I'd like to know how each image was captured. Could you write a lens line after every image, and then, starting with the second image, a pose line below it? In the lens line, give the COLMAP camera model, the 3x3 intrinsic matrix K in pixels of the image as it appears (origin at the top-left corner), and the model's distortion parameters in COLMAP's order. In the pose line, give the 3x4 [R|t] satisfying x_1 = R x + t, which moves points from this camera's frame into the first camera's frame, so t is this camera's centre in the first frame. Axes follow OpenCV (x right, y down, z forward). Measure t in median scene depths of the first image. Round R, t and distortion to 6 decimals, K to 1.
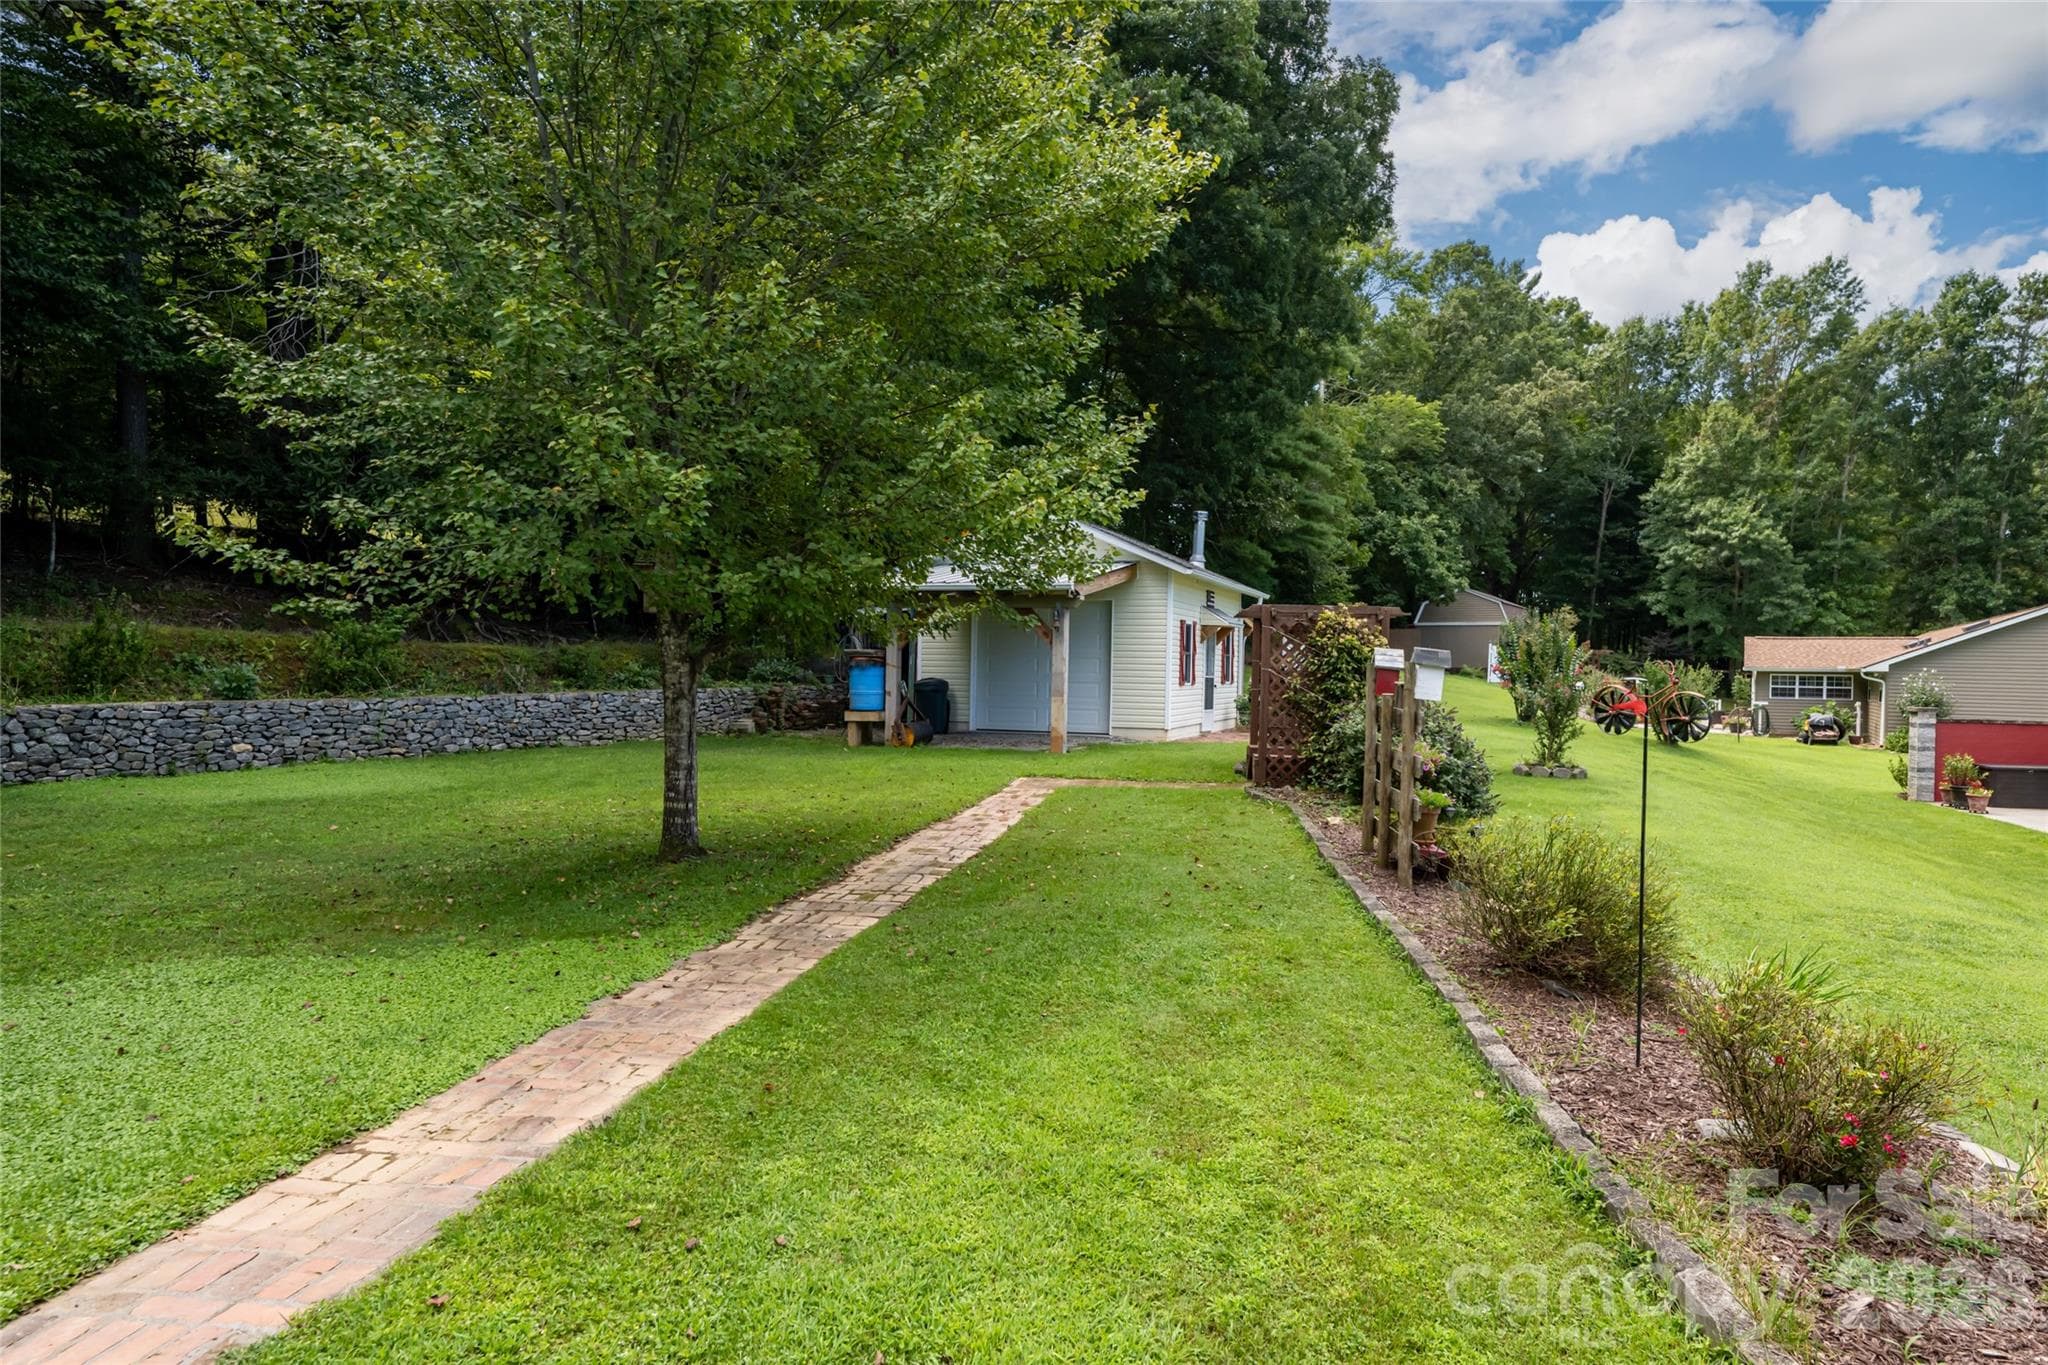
lens RADIAL K [[1289.6, 0, 1024.0], [0, 1289.6, 682.5], [0, 0, 1]] dist [-0.001743, -0.000107]
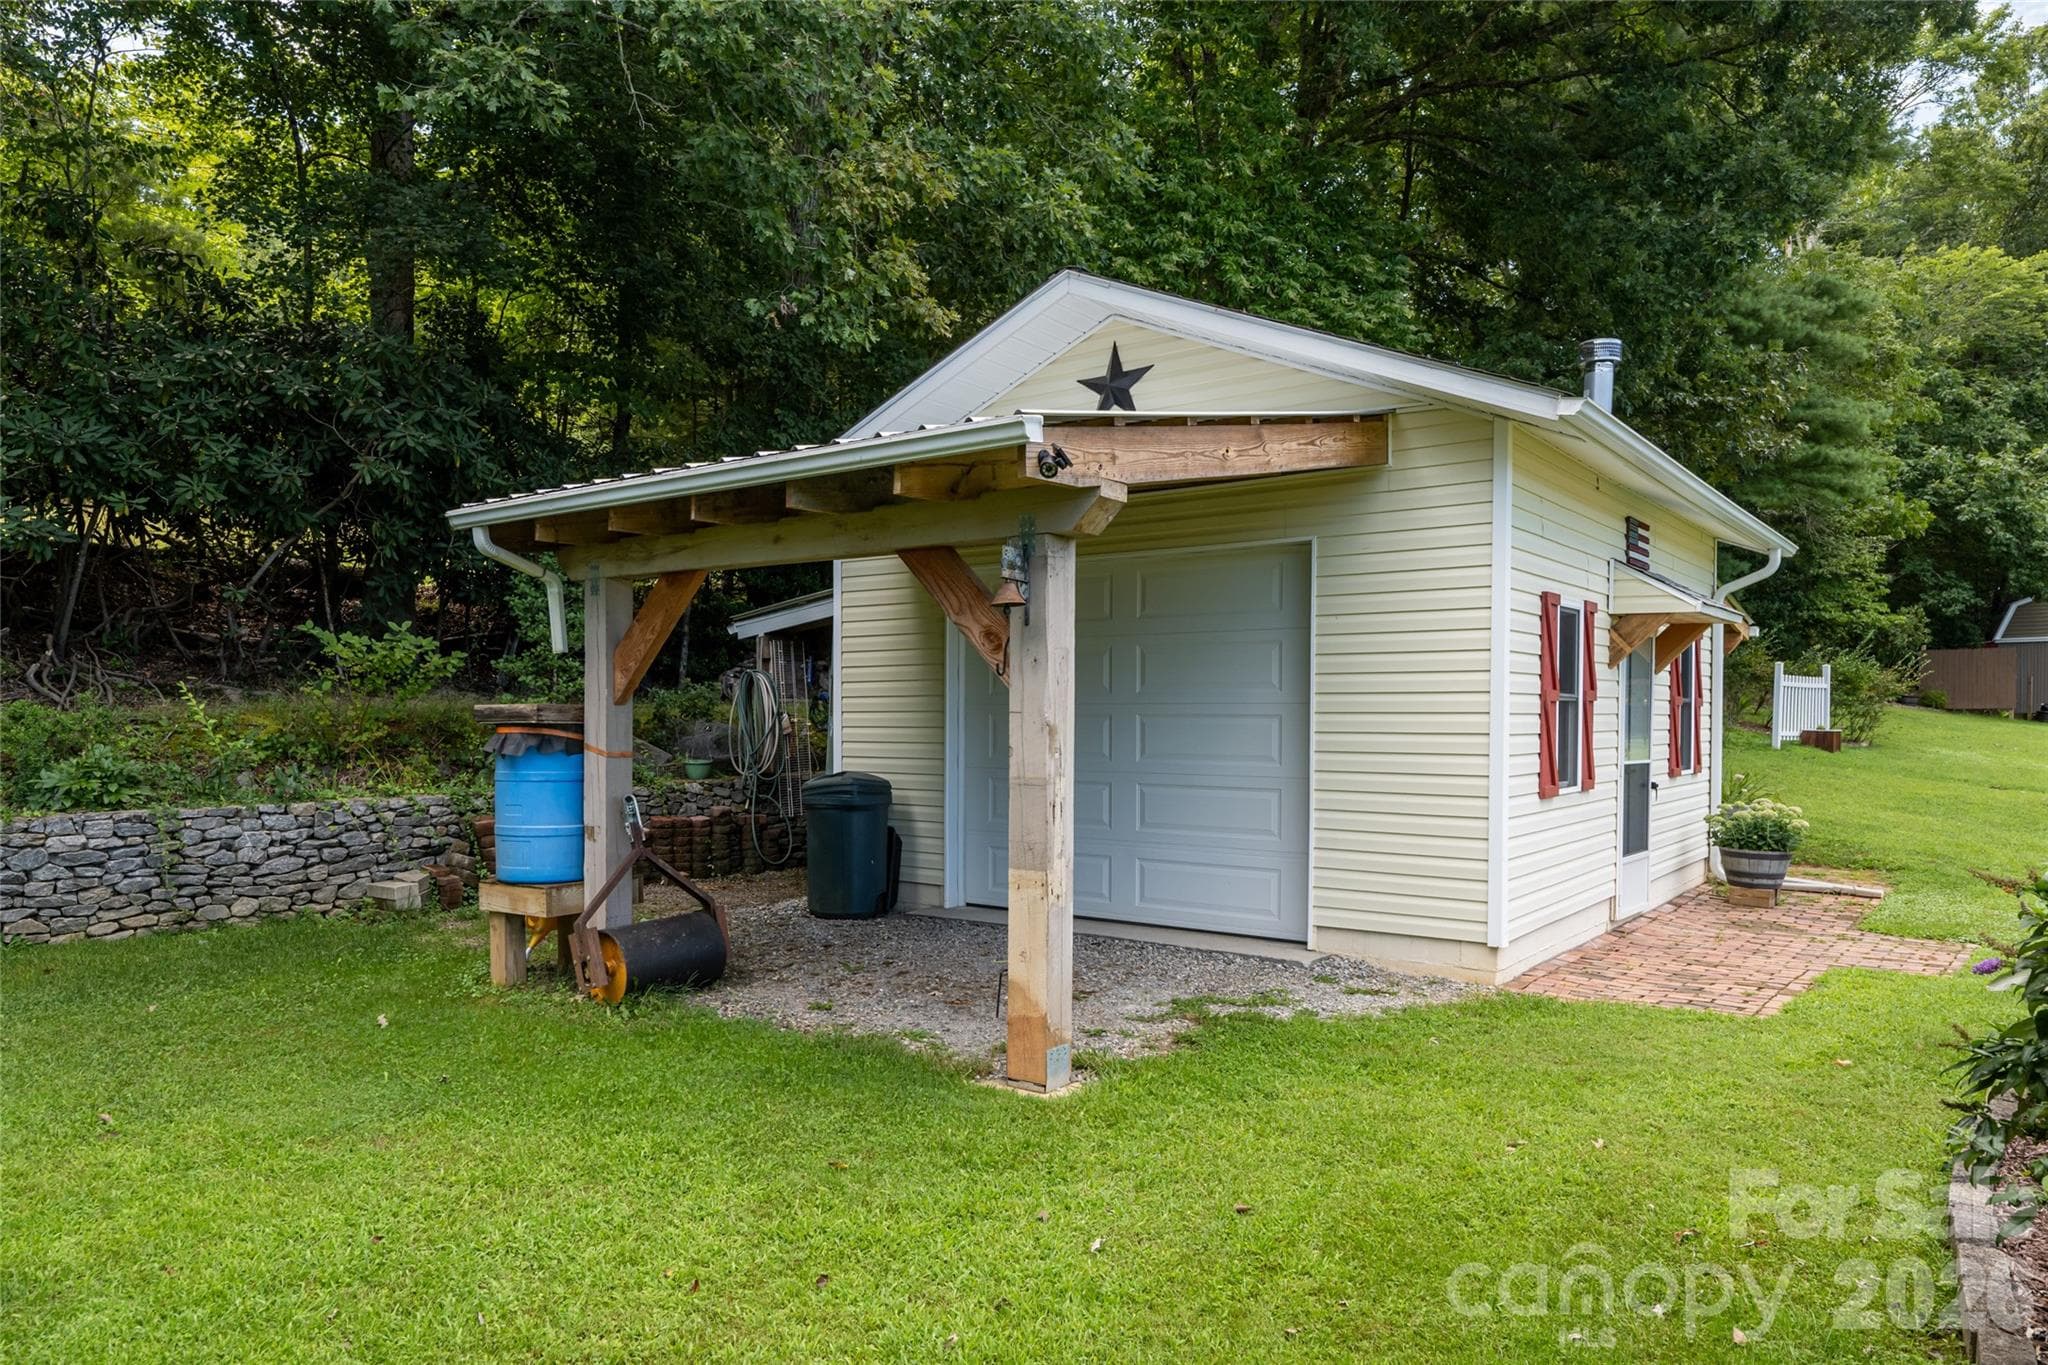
lens RADIAL K [[1371.1, 0, 886.9], [0, 1371.1, 742.9], [0, 0, 1]] dist [-0.002101, 0.000056]
pose [[0.943667, -0.010036, -0.330744, 0.067160], [0.011104, 0.999937, 0.001337, -0.011172], [0.330710, -0.004934, 0.943719, 0.523530]]
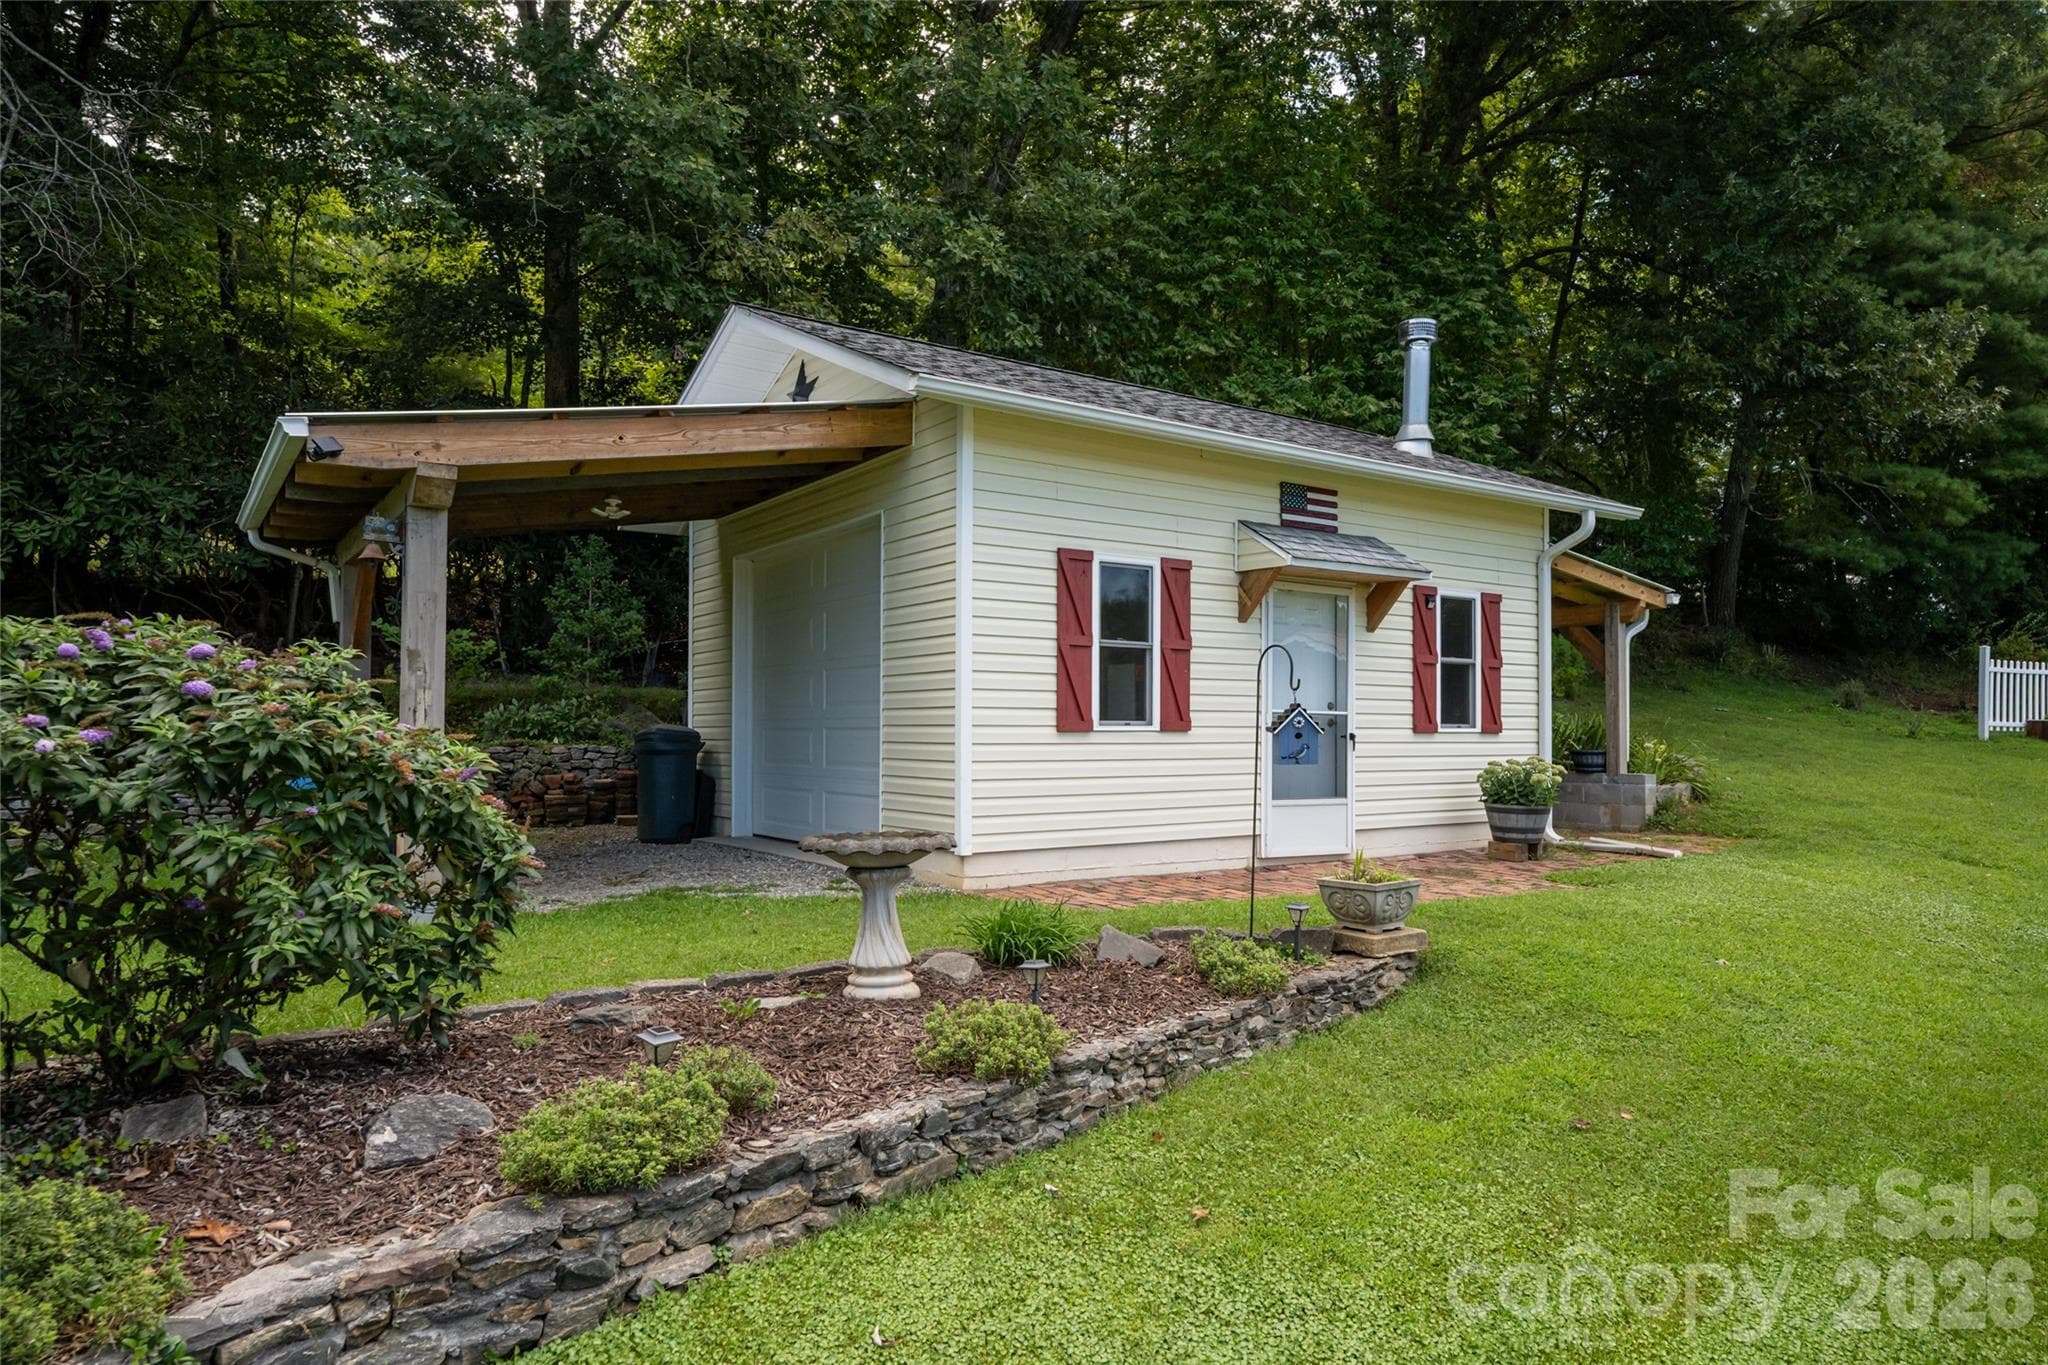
lens RADIAL K [[1288.3, 0, 1025.4], [0, 1288.3, 731.5], [0, 0, 1]] dist [0.000930, -0.000297]
pose [[0.816538, -0.020028, -0.576945, 0.267743], [0.005021, 0.999607, -0.027594, 0.010564], [0.577270, 0.019635, 0.816317, 0.585650]]
